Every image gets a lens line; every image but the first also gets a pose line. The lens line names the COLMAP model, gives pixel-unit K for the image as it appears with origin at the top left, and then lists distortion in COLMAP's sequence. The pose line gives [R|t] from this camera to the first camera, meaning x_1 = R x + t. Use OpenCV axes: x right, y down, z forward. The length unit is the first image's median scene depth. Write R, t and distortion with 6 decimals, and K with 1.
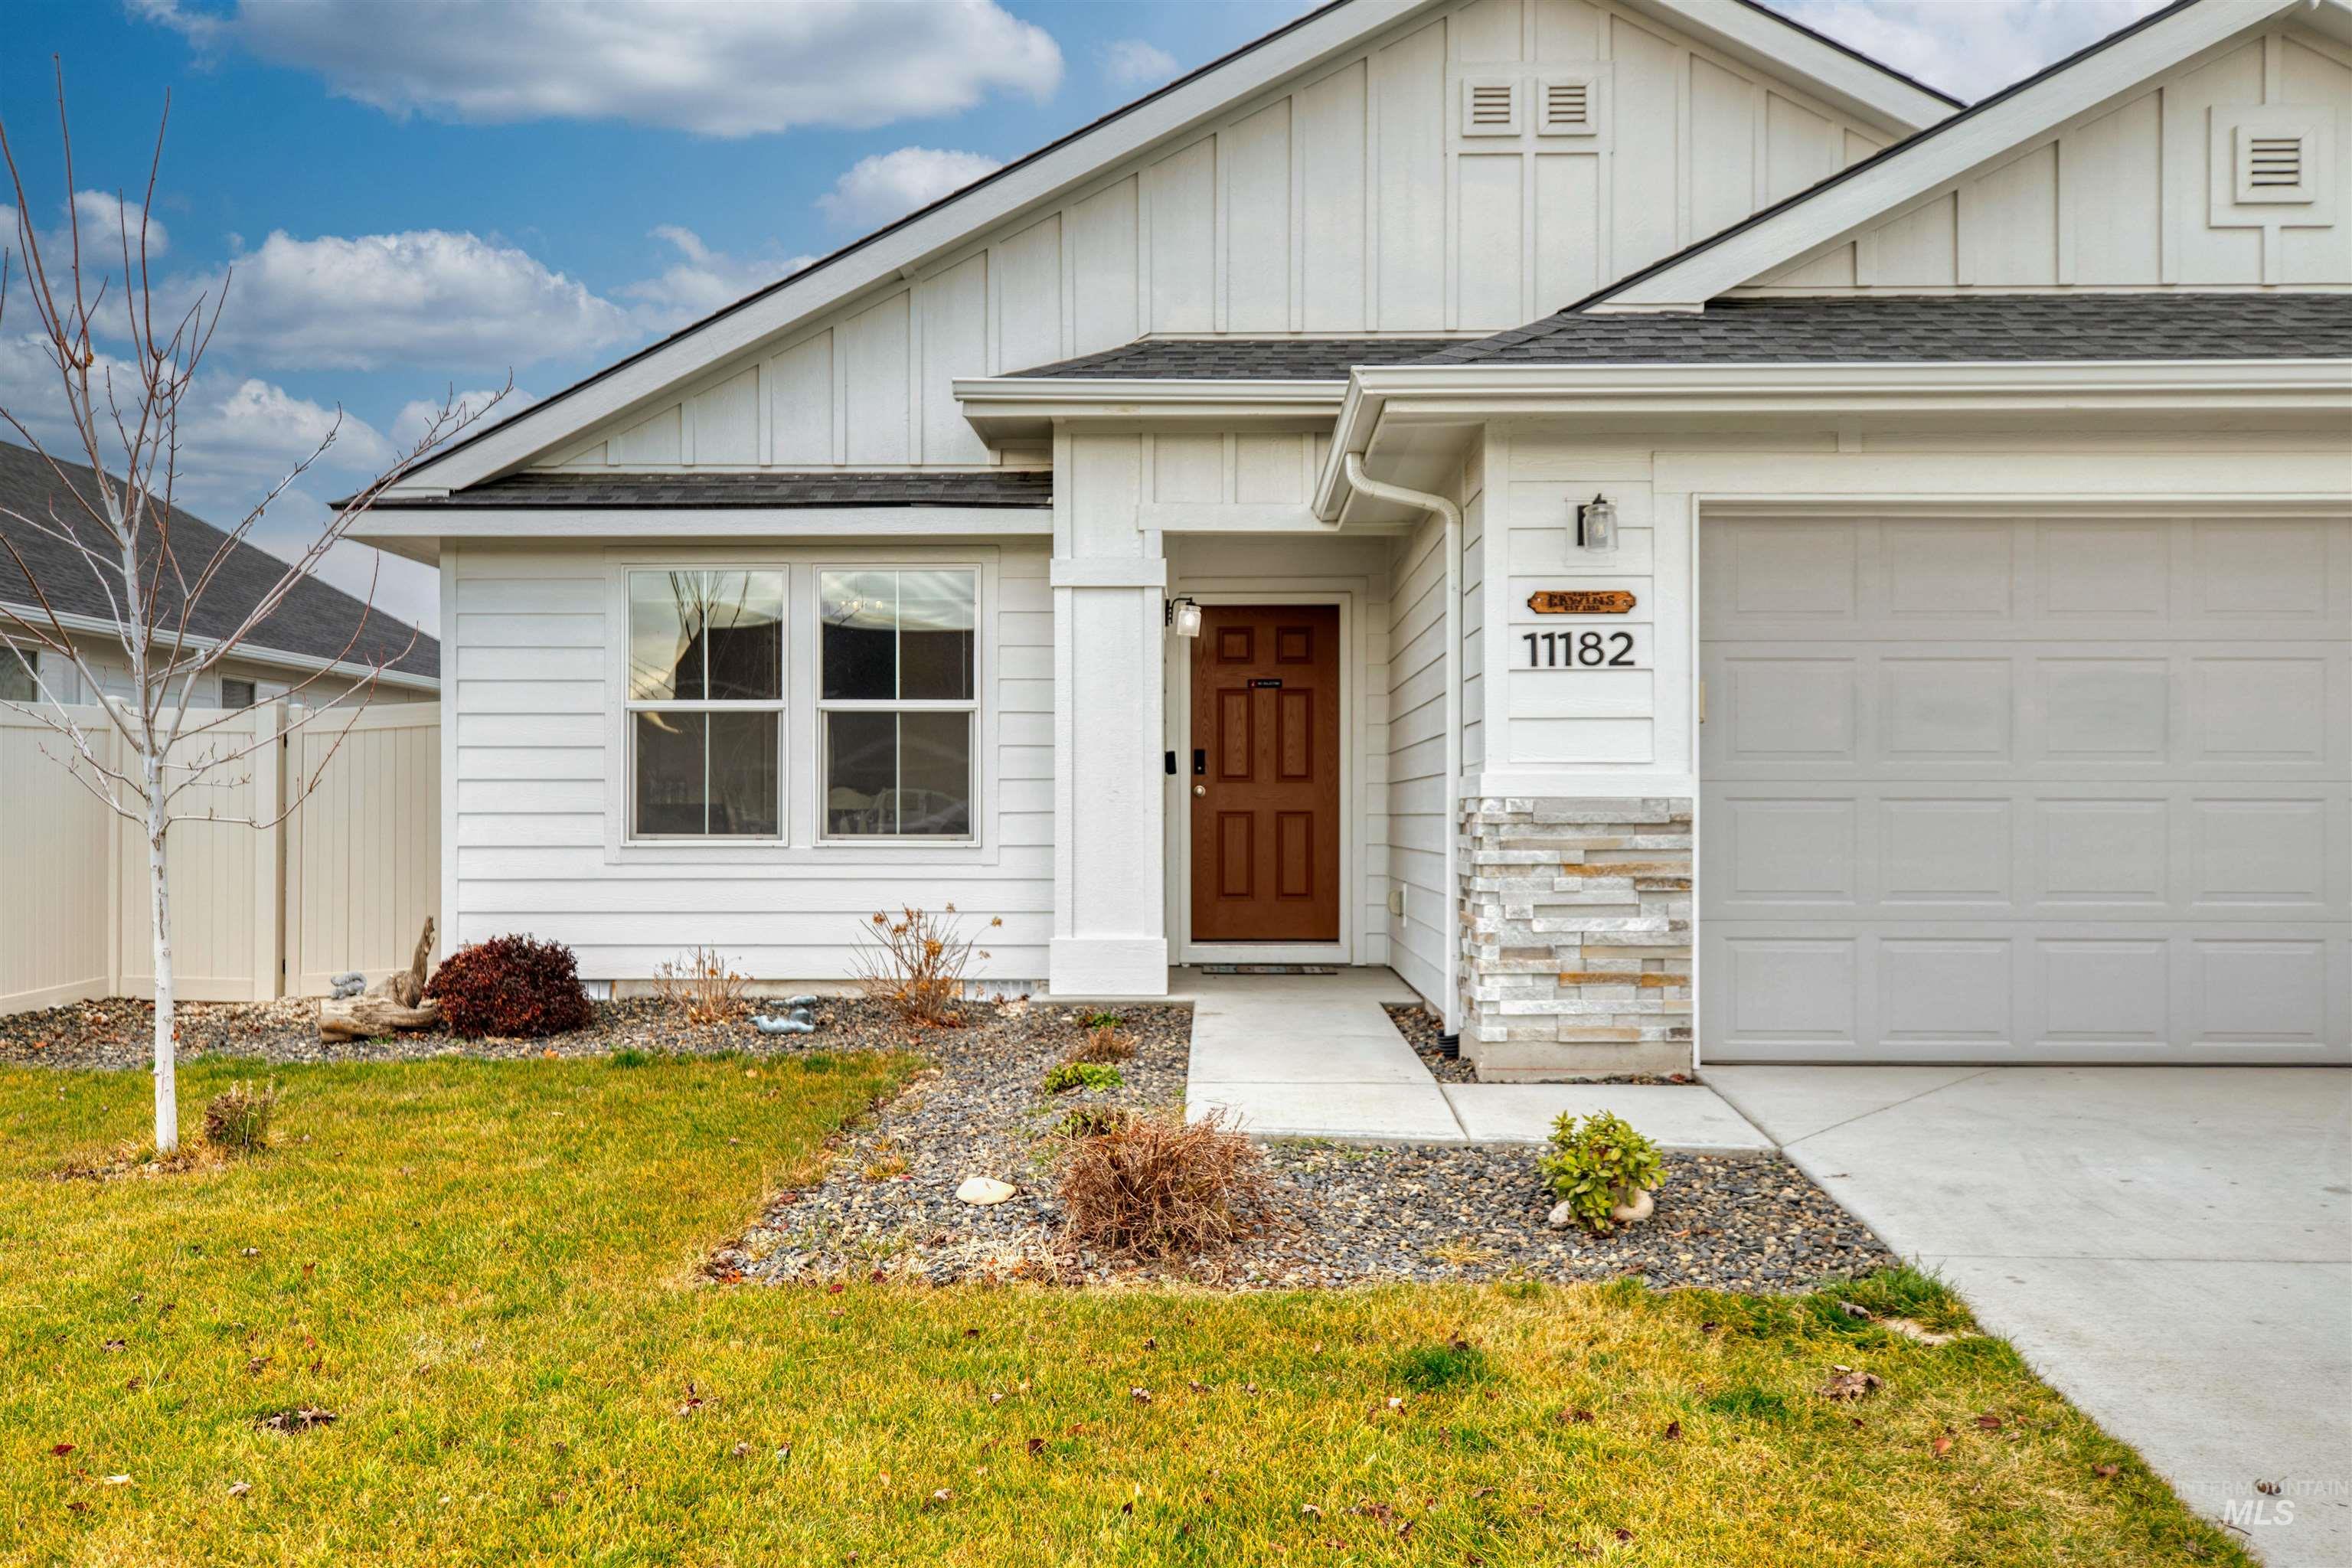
lens RADIAL K [[1955.8, 0, 1176.0], [0, 1955.8, 784.0], [0, 0, 1]] dist [0.002876, -0.002101]
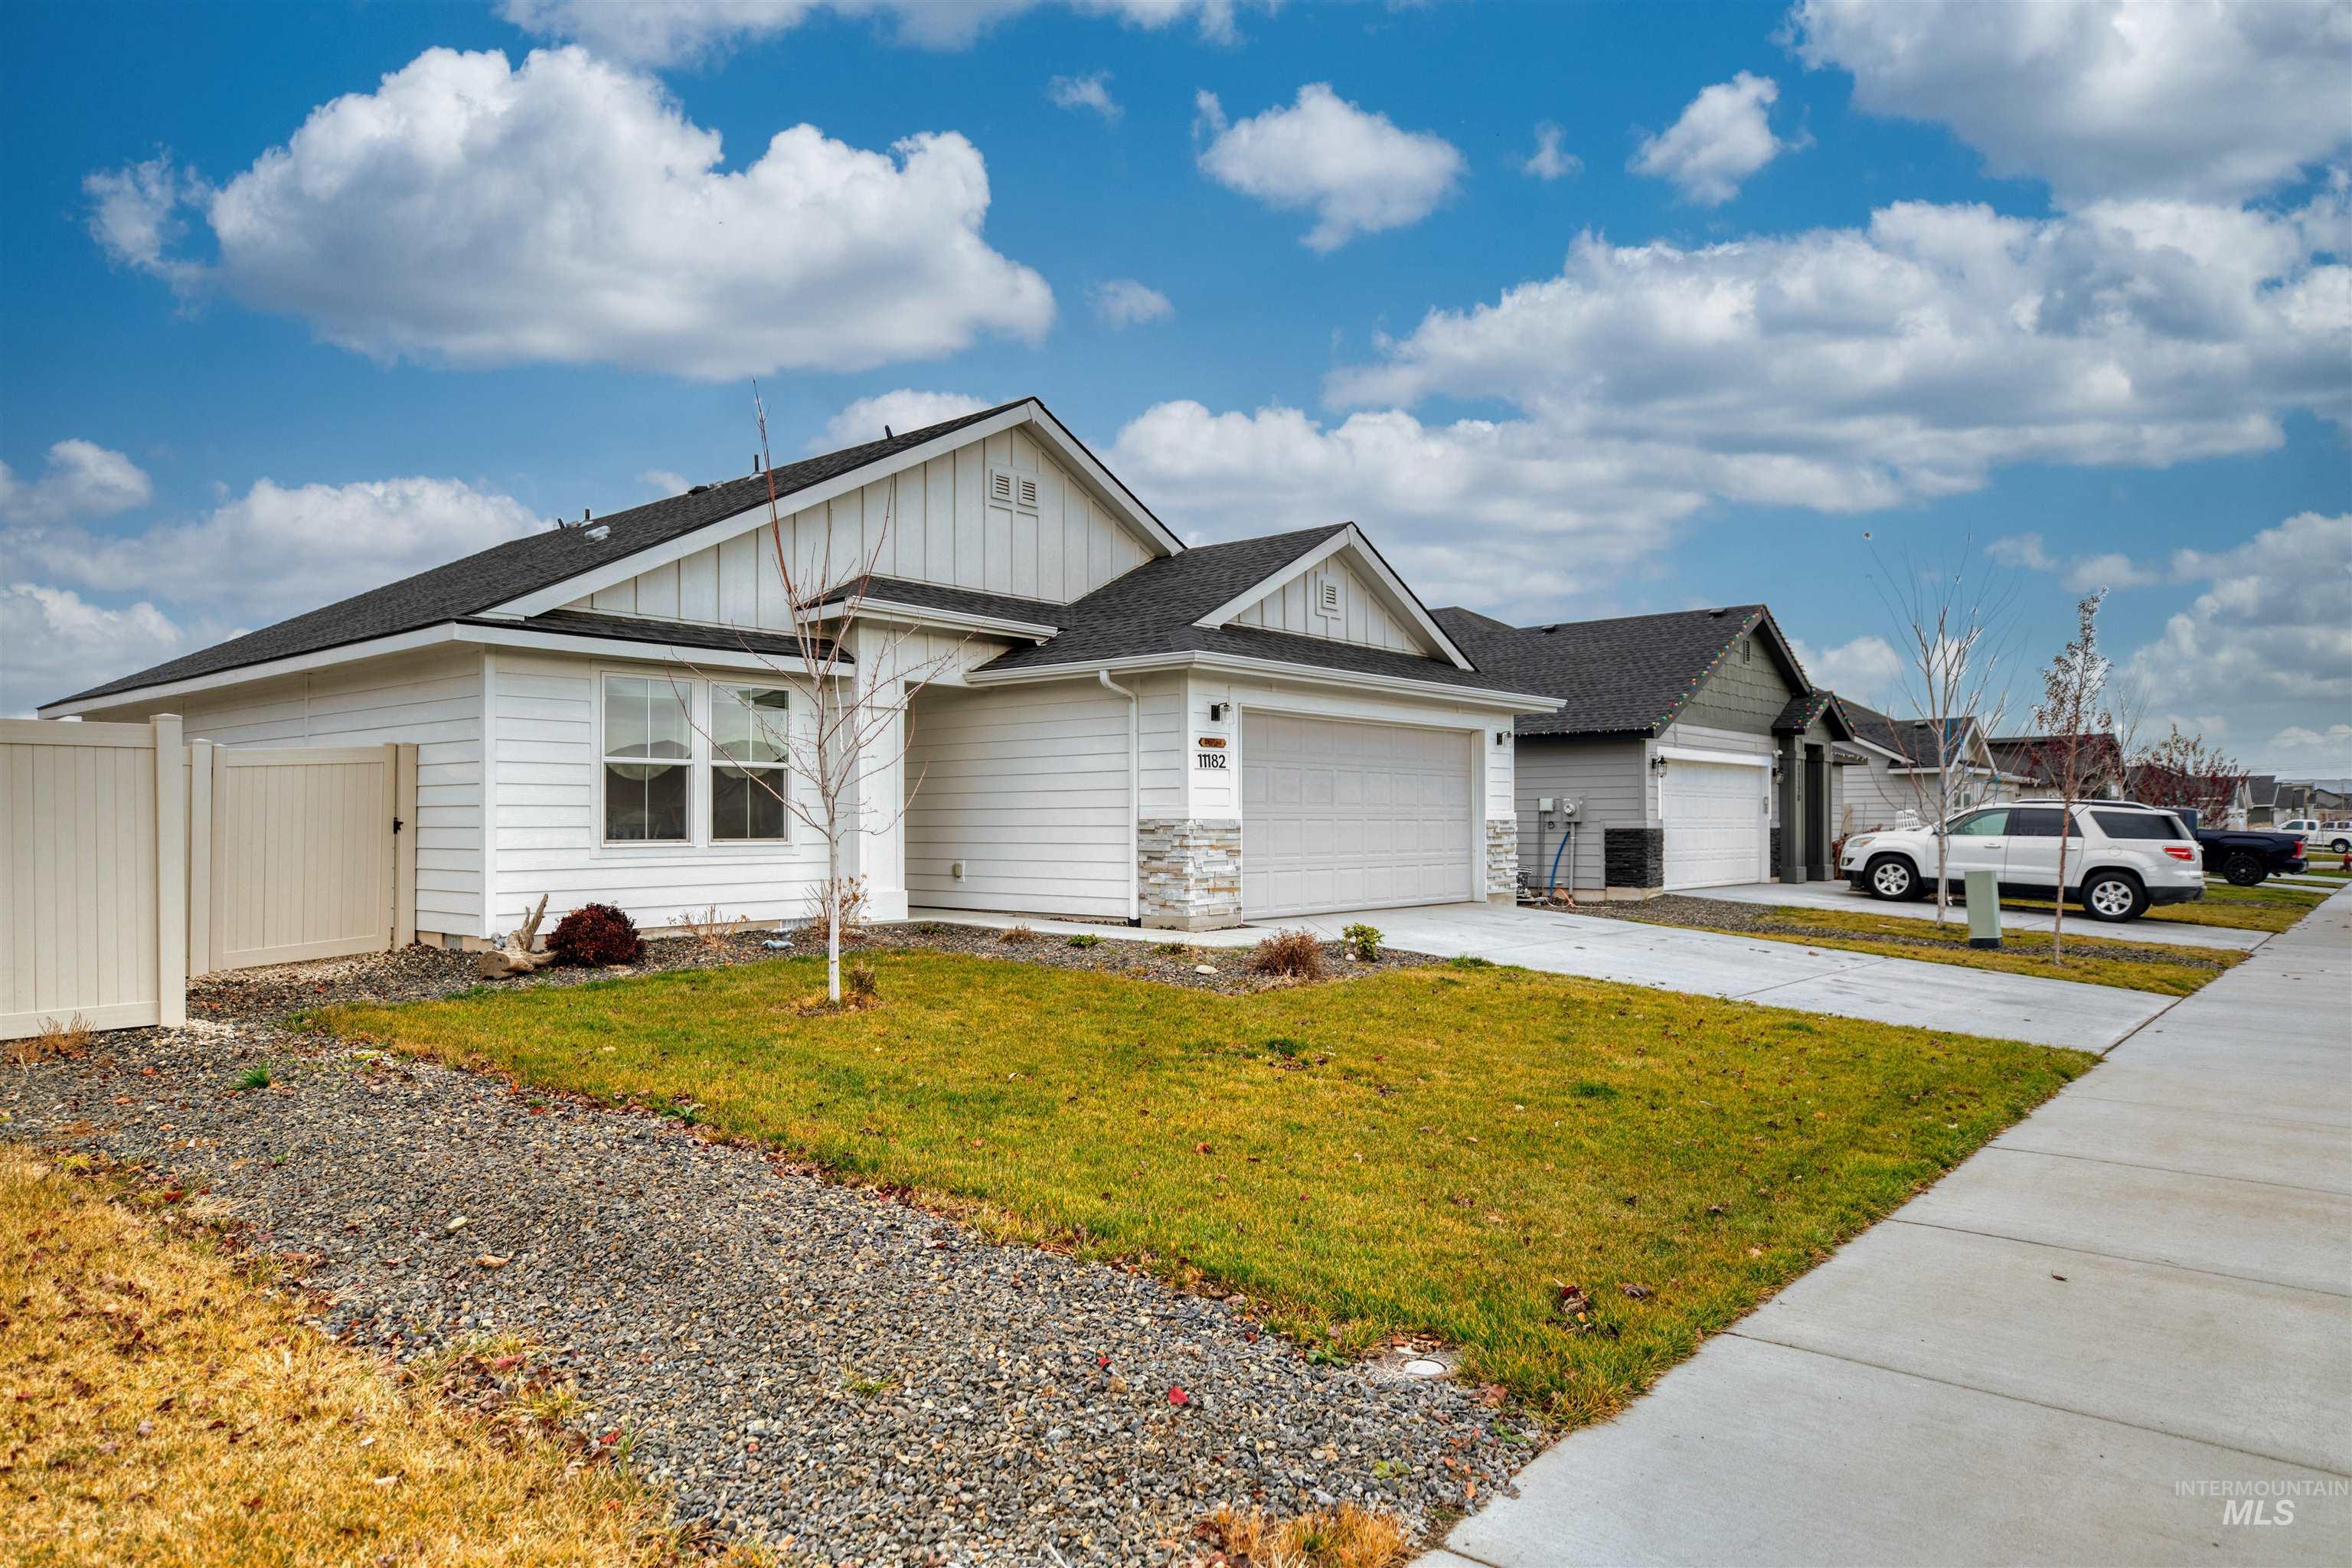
lens RADIAL K [[1456.1, 0, 1176.0], [0, 1456.1, 784.0], [0, 0, 1]] dist [-0.000192, 0.000080]
pose [[0.629571, 0.020064, 0.776684, -0.955337], [-0.007790, 0.999779, -0.019512, -0.000966], [-0.776904, 0.006234, 0.629588, -0.118105]]
